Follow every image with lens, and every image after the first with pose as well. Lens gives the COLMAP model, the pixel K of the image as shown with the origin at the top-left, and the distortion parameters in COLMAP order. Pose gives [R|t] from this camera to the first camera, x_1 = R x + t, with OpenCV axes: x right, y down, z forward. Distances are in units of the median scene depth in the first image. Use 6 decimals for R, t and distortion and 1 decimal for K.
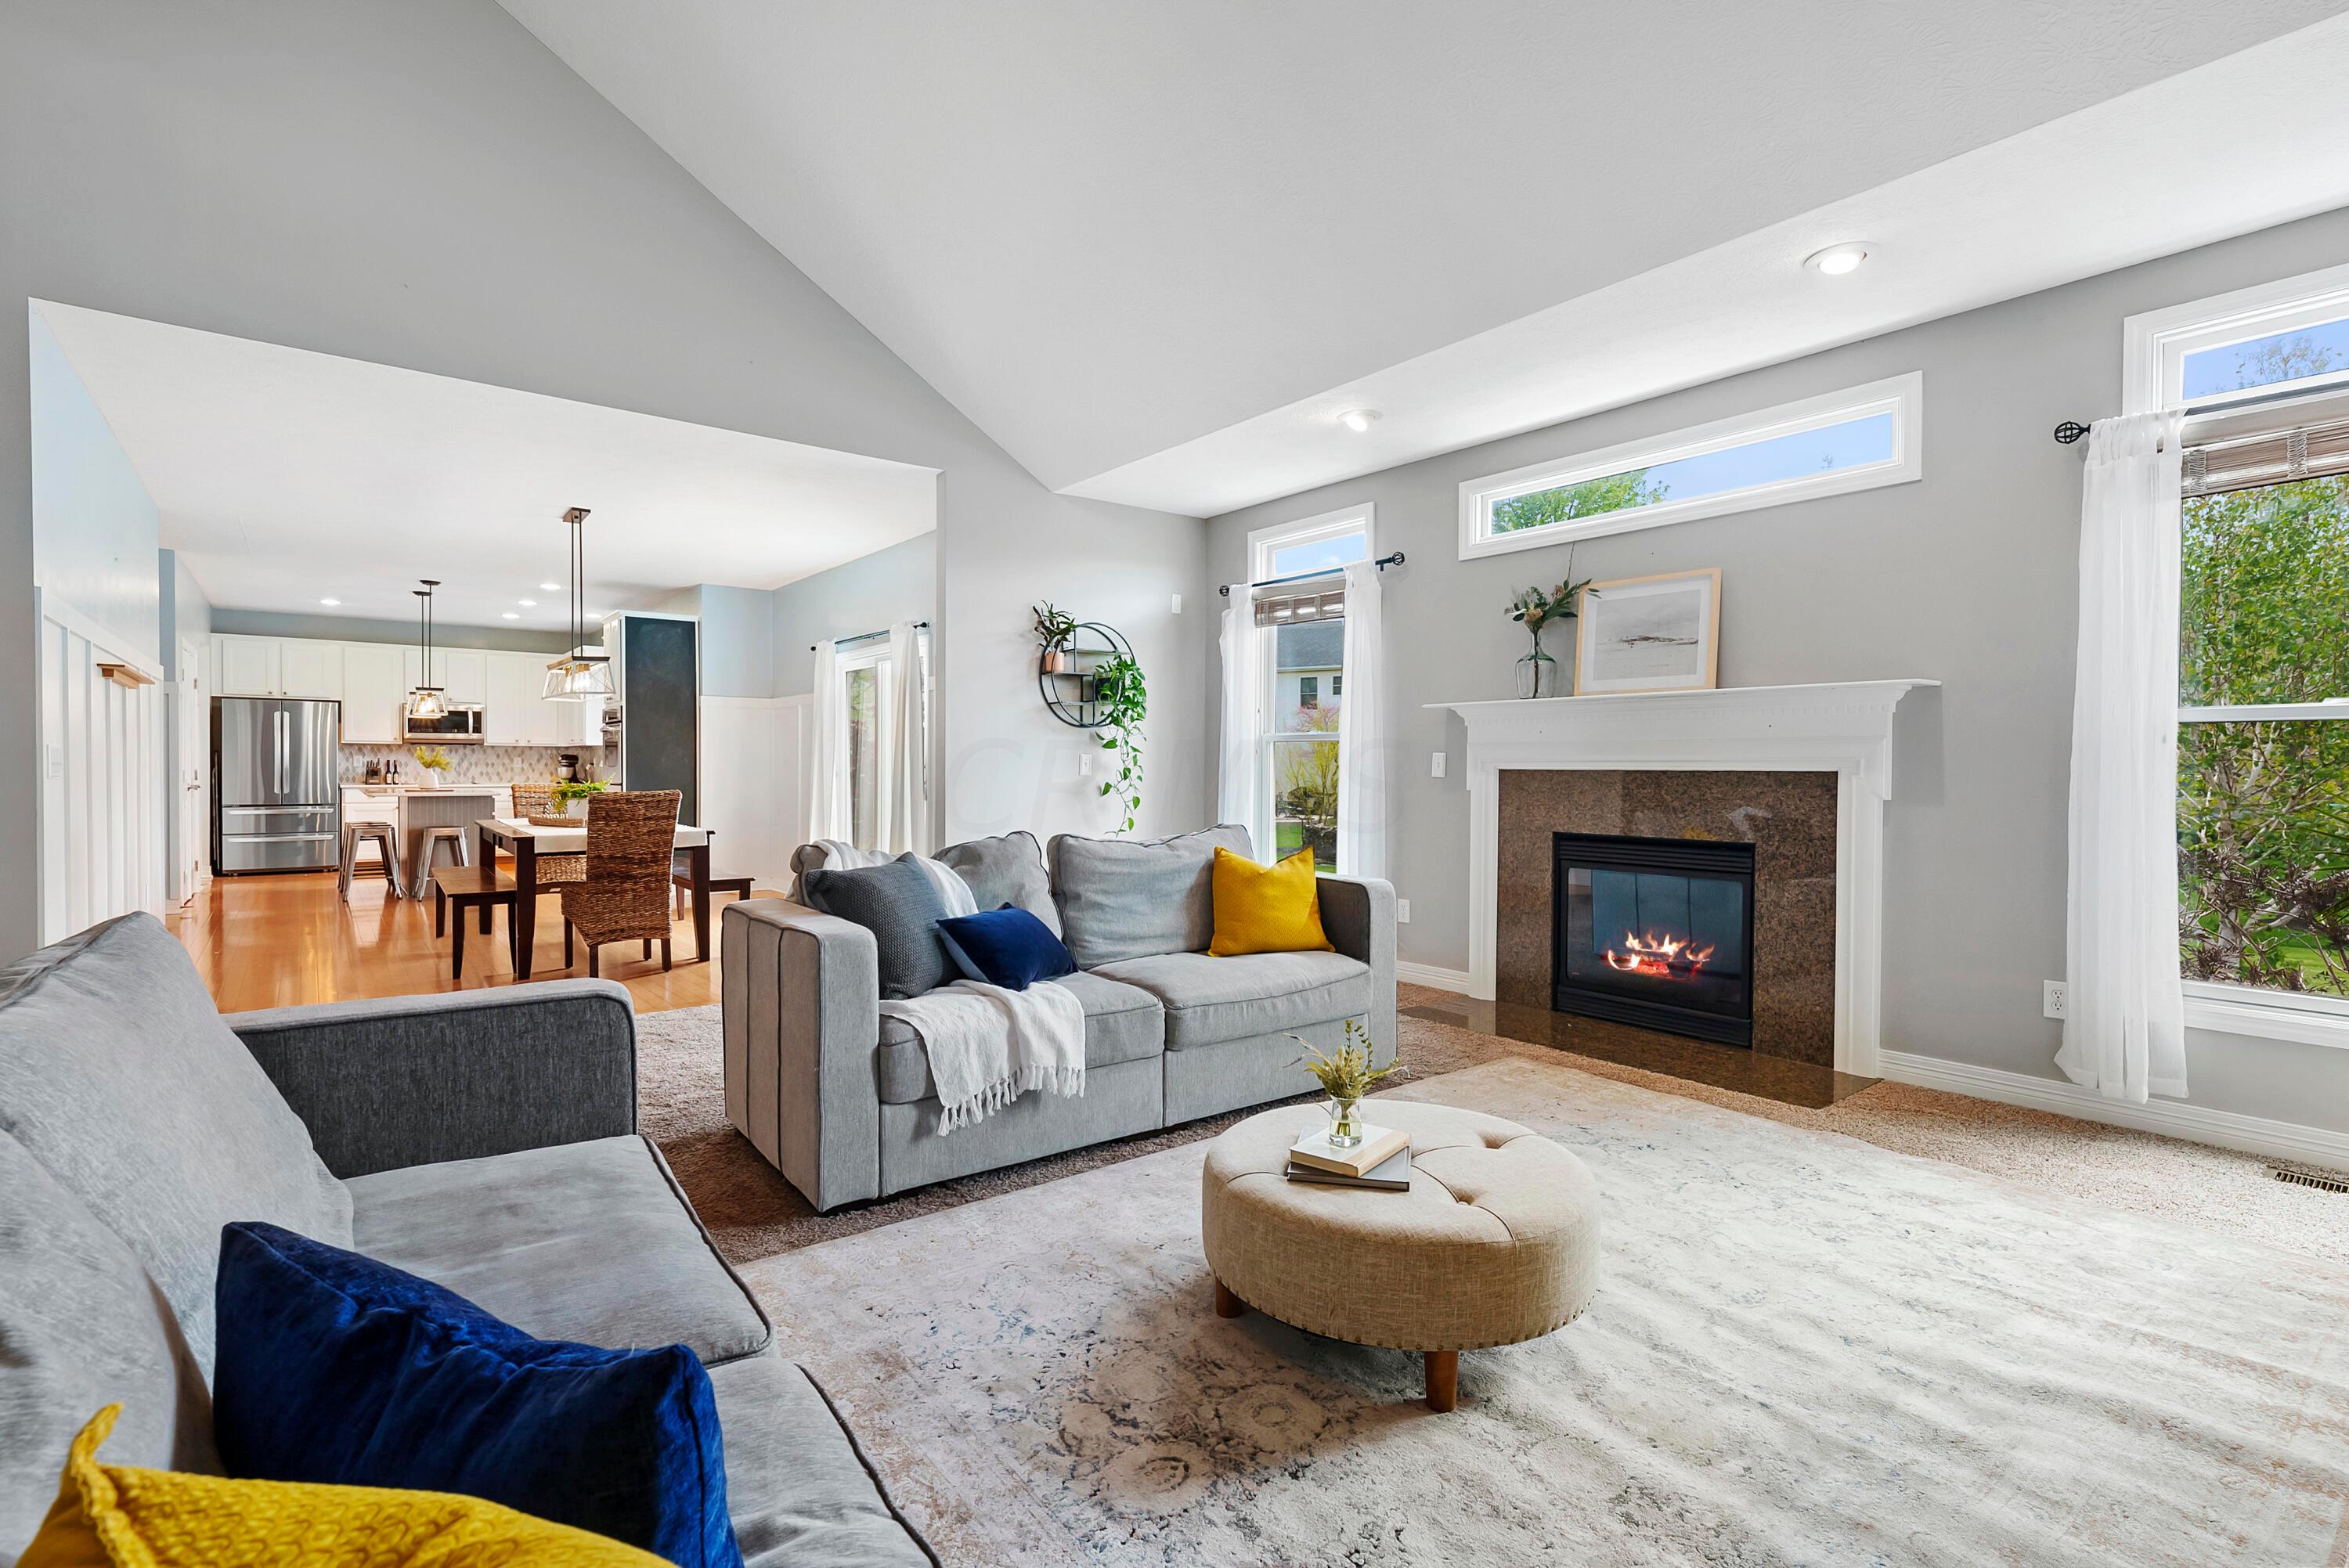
lens RADIAL K [[1075.6, 0, 1186.1], [0, 1075.6, 776.4], [0, 0, 1]] dist [0.002635, -0.000344]
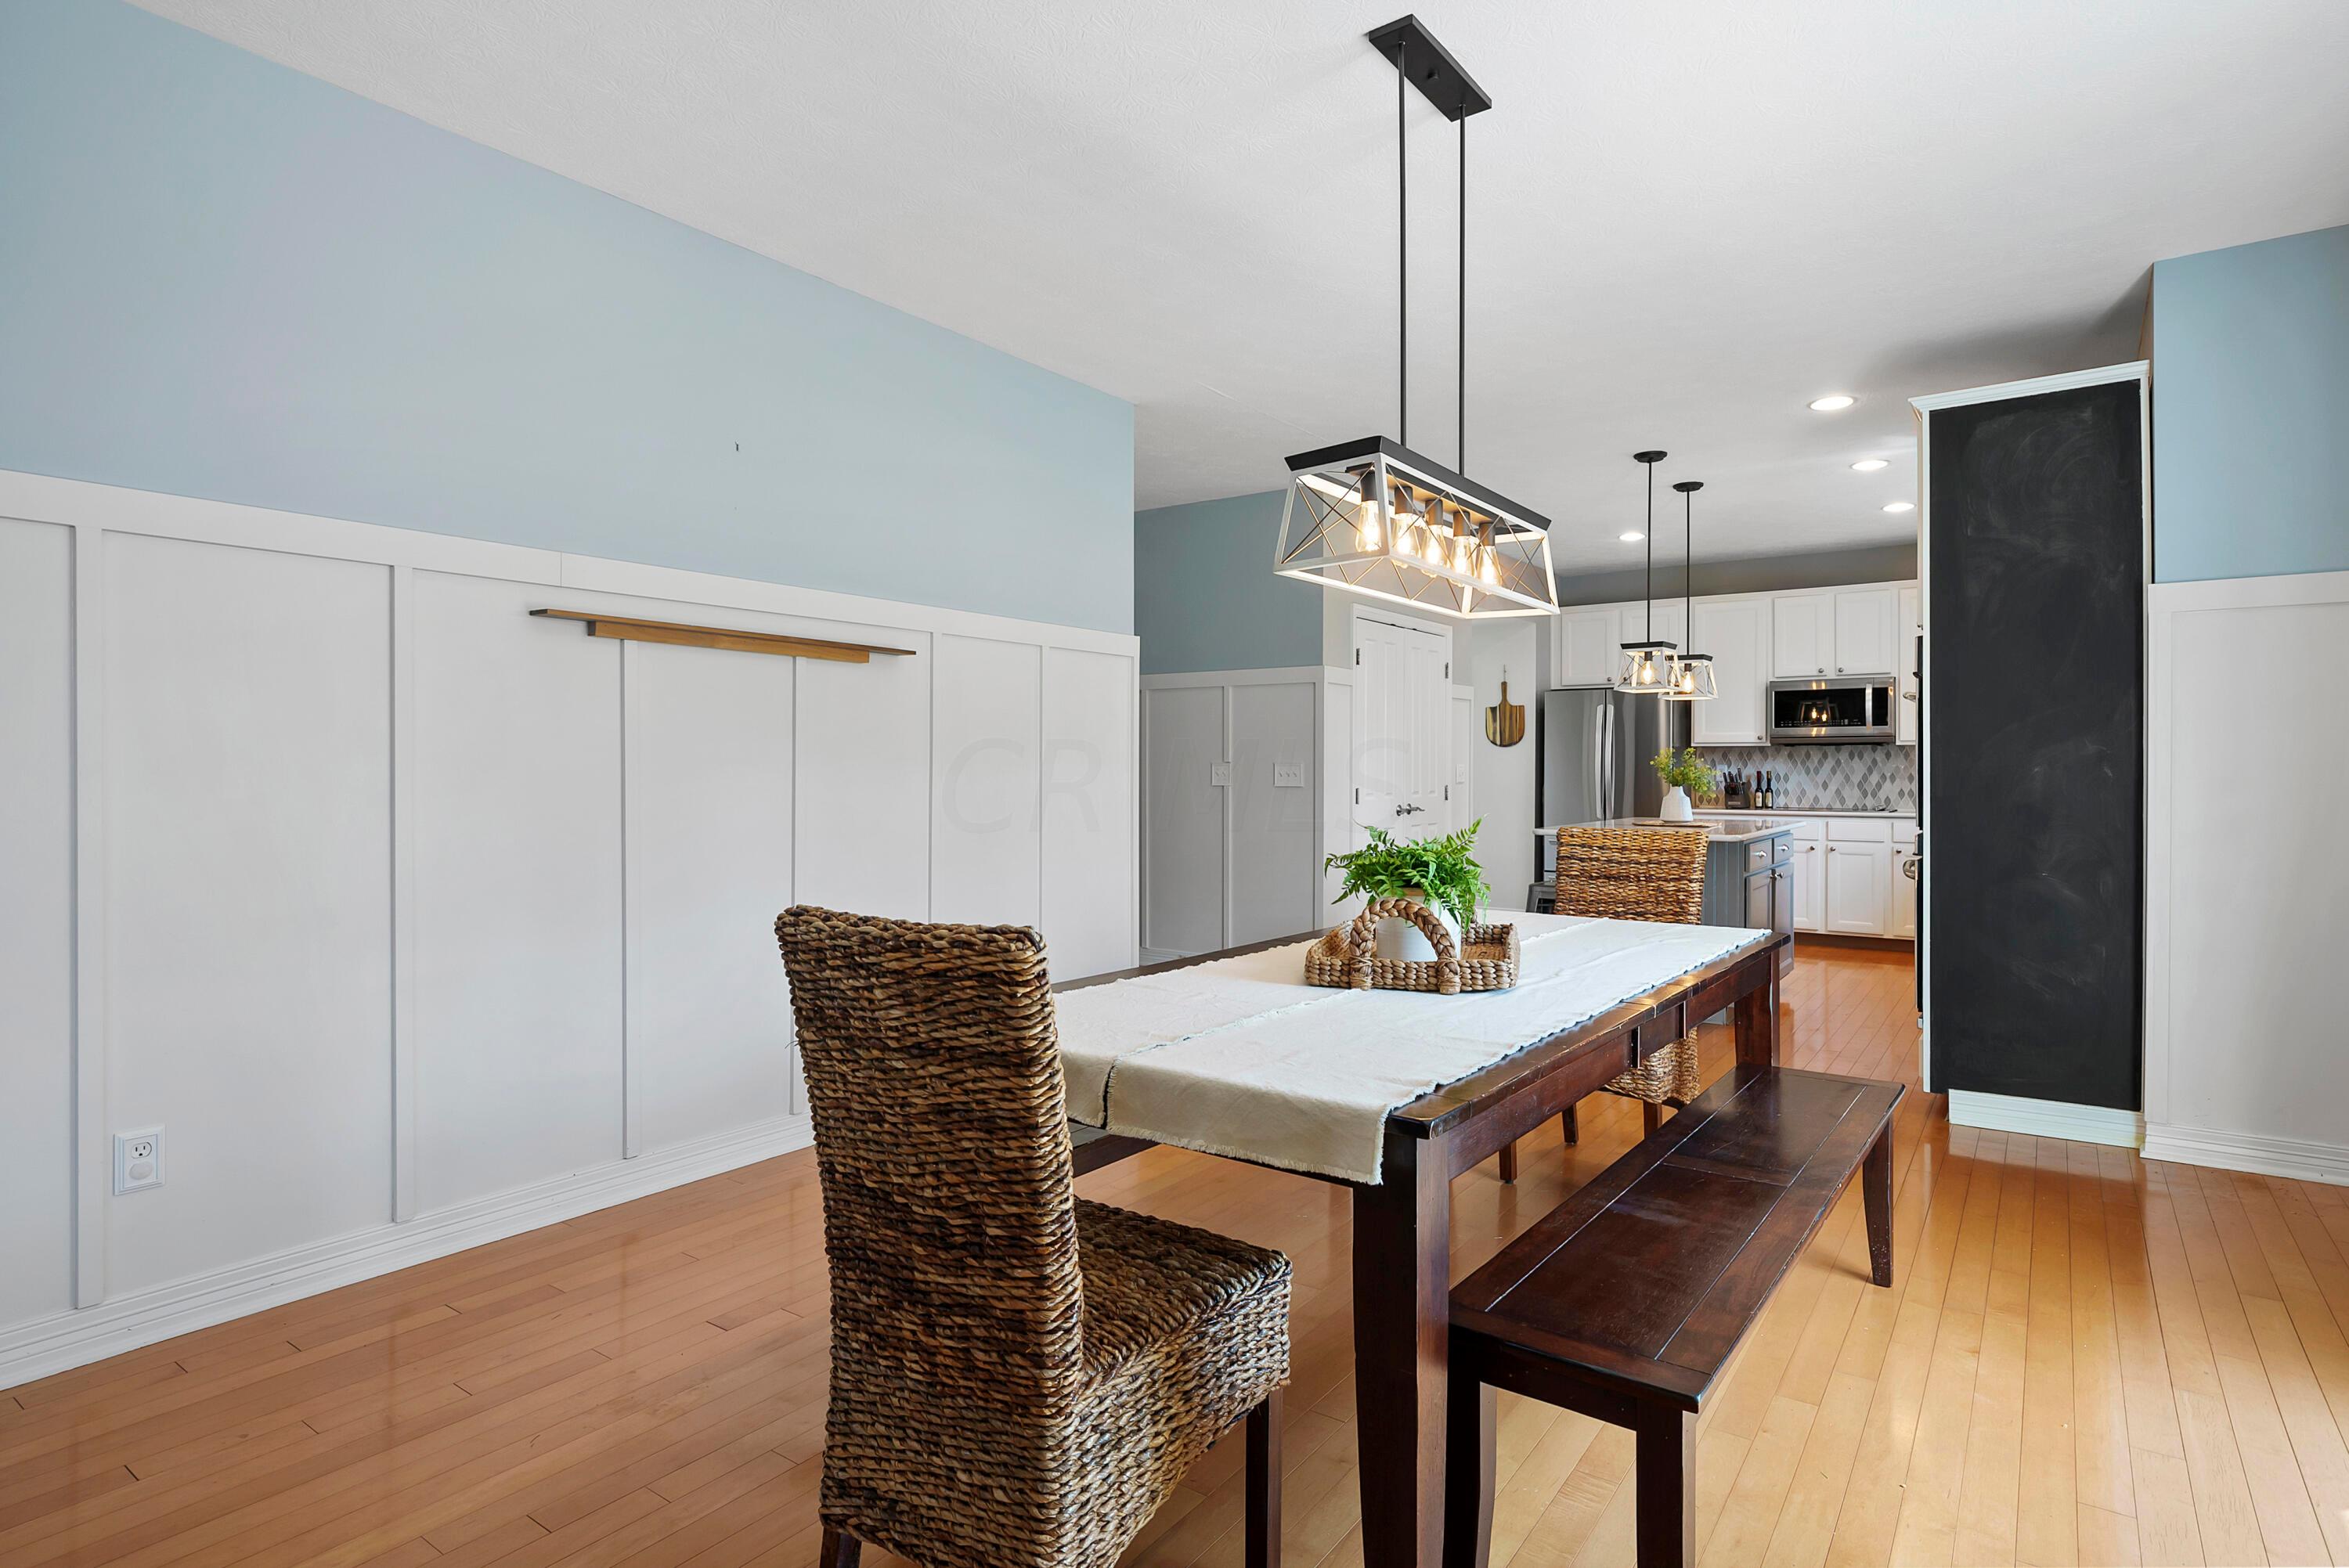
lens RADIAL K [[1209.5, 0, 1164.0], [0, 1209.5, 775.4], [0, 0, 1]] dist [0.004663, -0.000184]
pose [[0.252857, -0.000747, -0.967503, -0.139284], [-0.008320, 0.999961, -0.002946, -0.008663], [0.967468, 0.008794, 0.252841, 0.542623]]
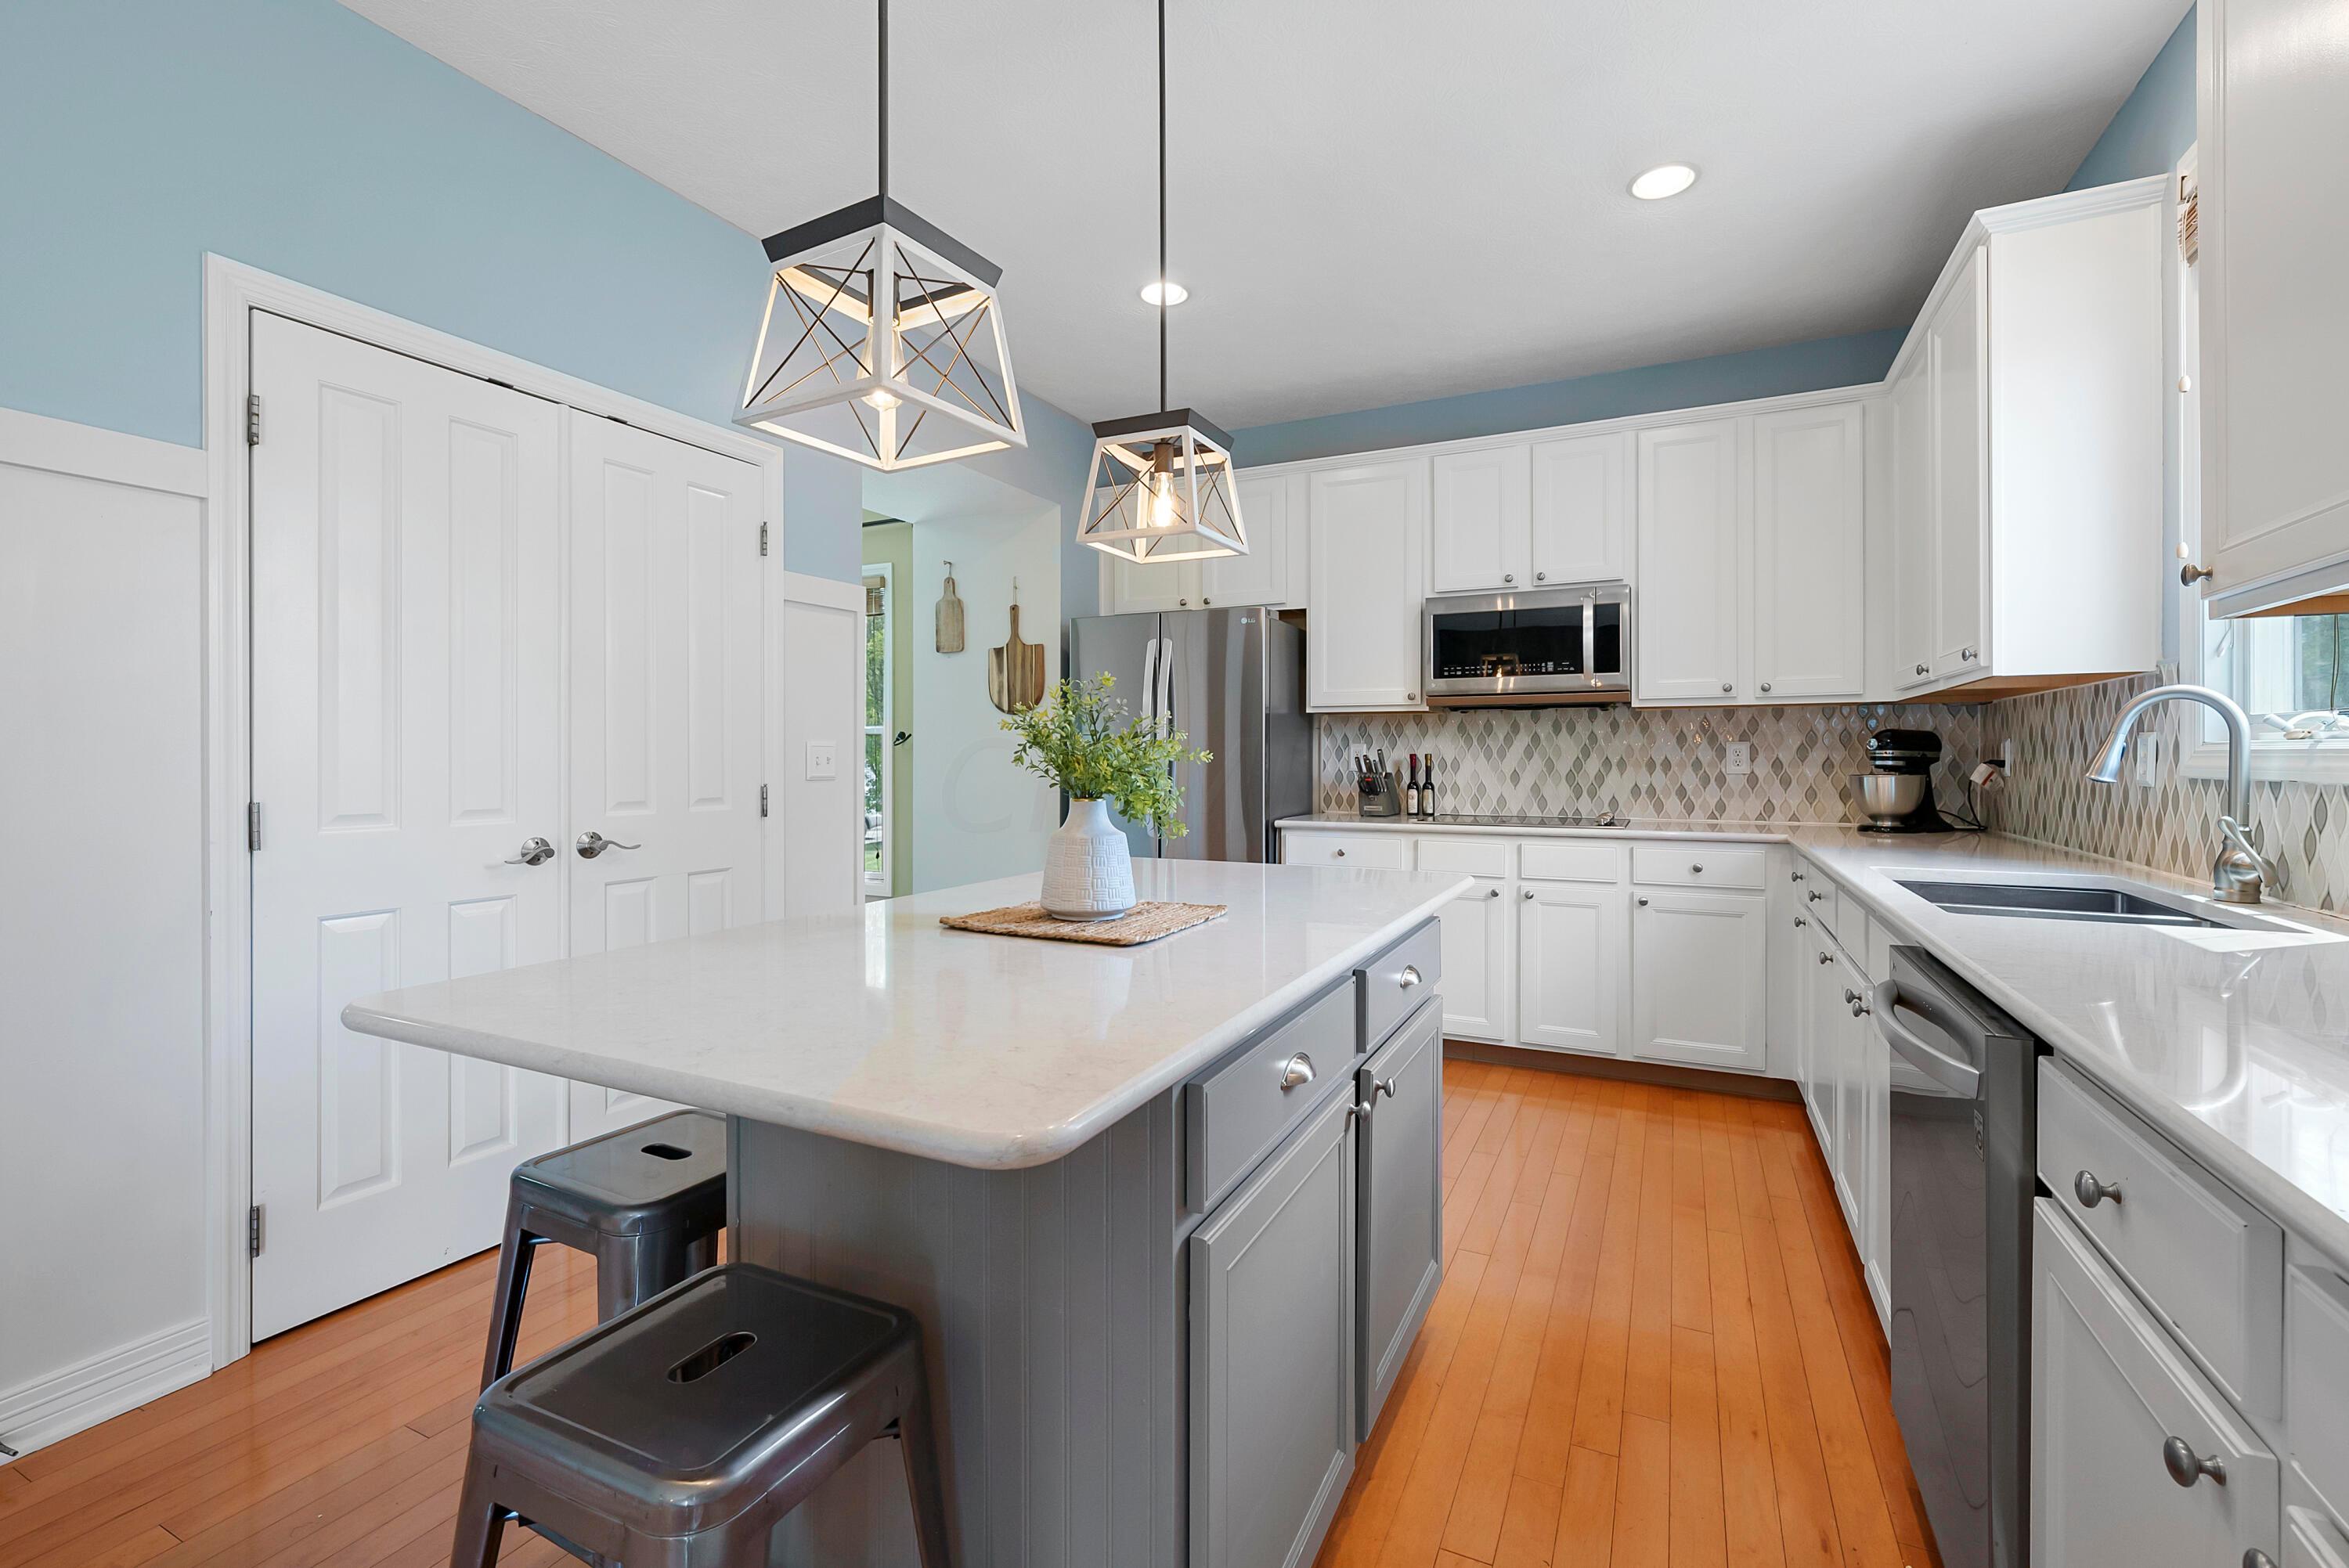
lens RADIAL K [[1007.3, 0, 1185.3], [0, 1007.3, 766.5], [0, 0, 1]] dist [-0.001618, 0.000287]
pose [[0.424720, 0.014098, -0.905215, -0.522058], [0.000527, 0.999875, 0.015820, -0.019223], [0.905325, -0.007196, 0.424659, 0.902822]]
